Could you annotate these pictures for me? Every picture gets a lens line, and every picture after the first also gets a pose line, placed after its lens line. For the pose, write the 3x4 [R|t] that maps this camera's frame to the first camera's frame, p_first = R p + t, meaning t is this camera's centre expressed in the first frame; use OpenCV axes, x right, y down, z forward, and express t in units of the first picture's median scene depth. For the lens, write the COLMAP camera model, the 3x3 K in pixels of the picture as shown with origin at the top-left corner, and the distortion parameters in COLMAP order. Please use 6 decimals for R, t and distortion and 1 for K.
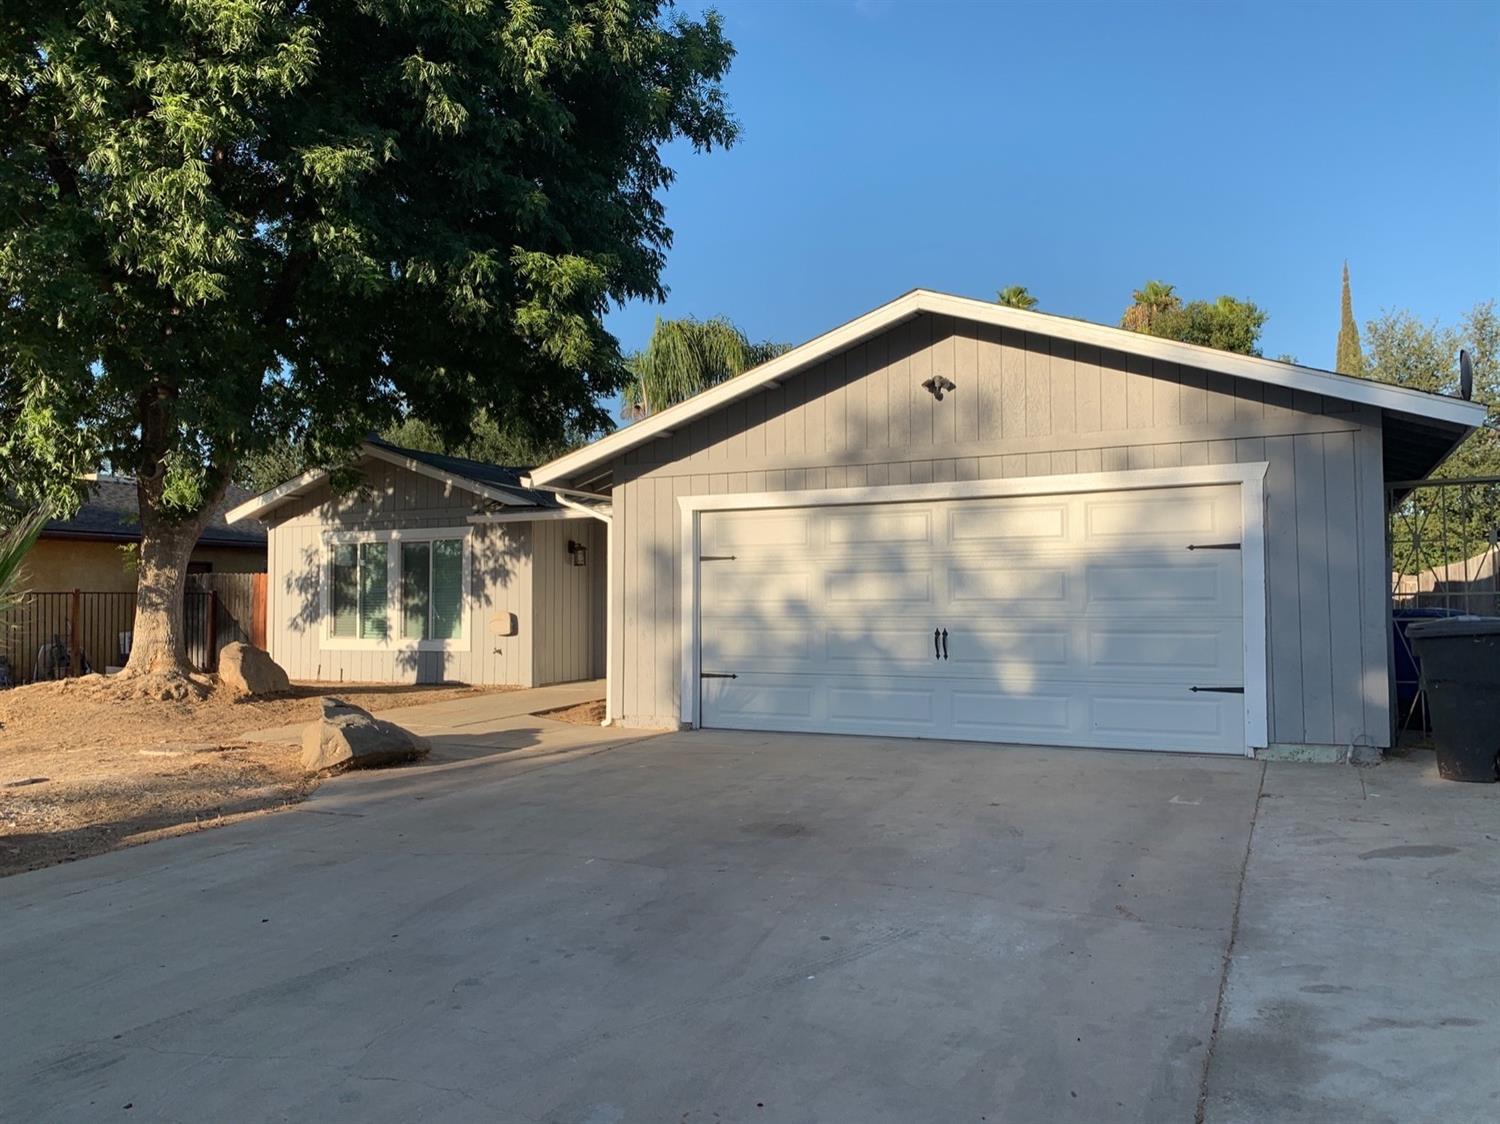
lens RADIAL K [[1192.2, 0, 756.5], [0, 1192.2, 552.3], [0, 0, 1]] dist [0.027158, -0.031493]
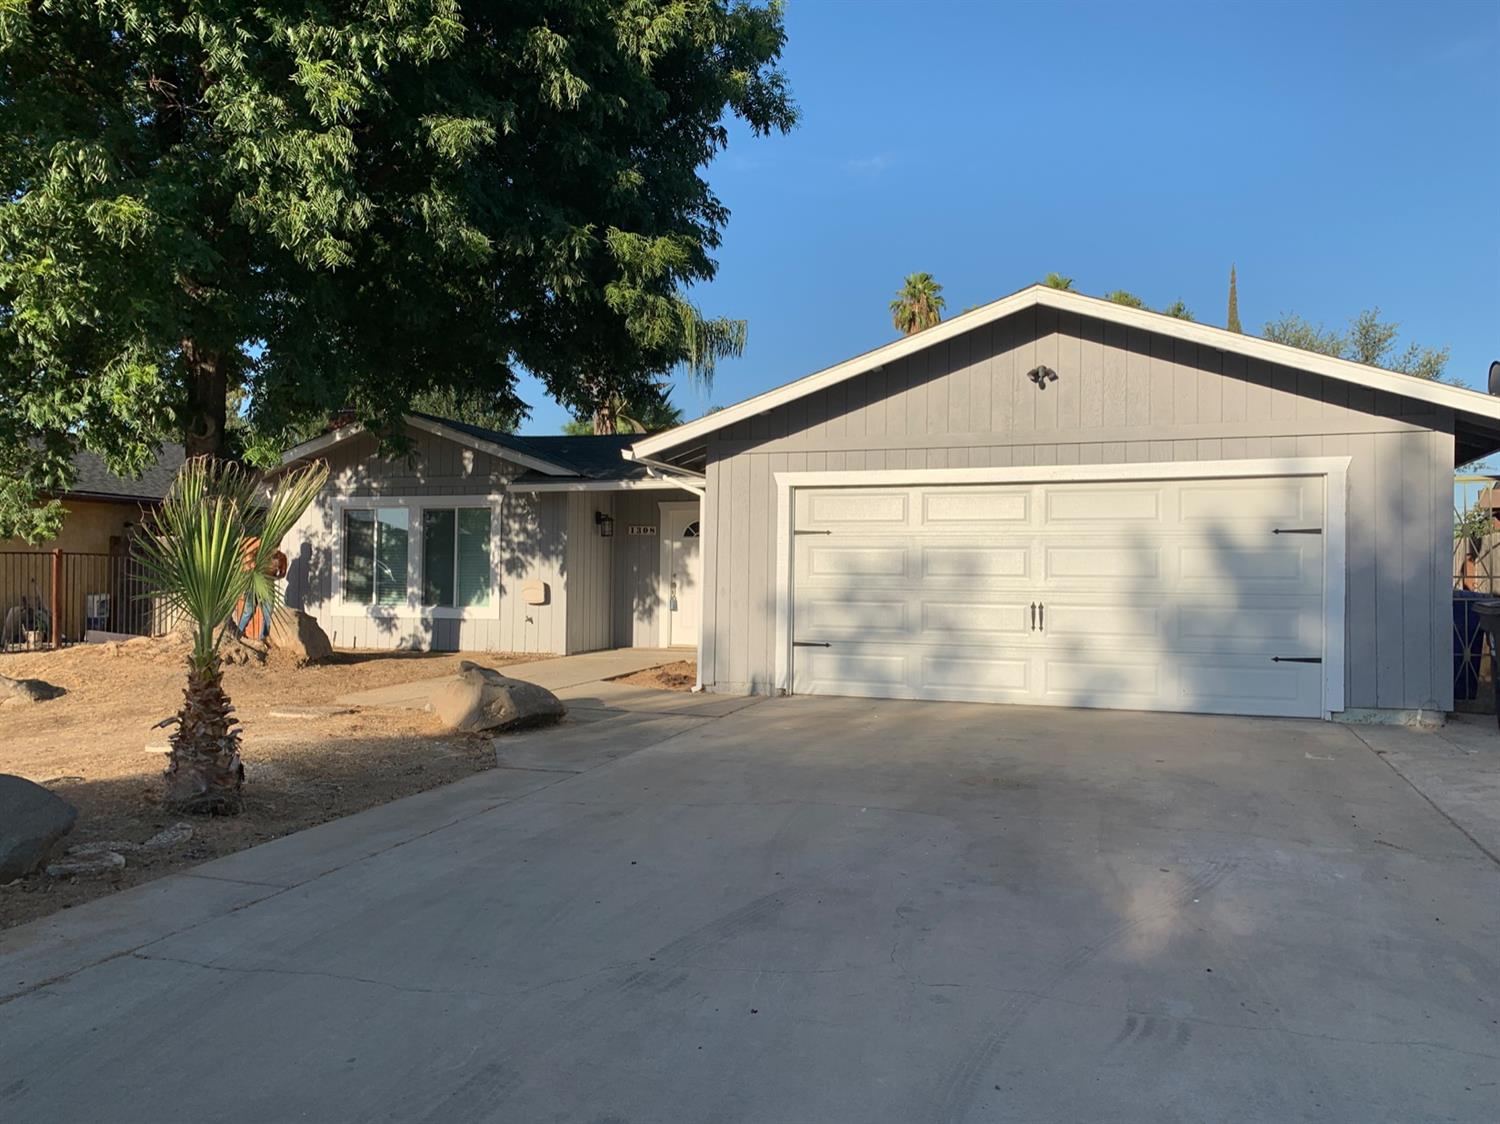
lens RADIAL K [[1192.2, 0, 750.4], [0, 1192.2, 557.0], [0, 0, 1]] dist [0.027158, -0.031493]
pose [[0.992269, 0.017810, 0.122825, -0.234172], [-0.020936, 0.999488, 0.024210, 0.002421], [-0.122331, -0.026595, 0.992133, -0.036712]]
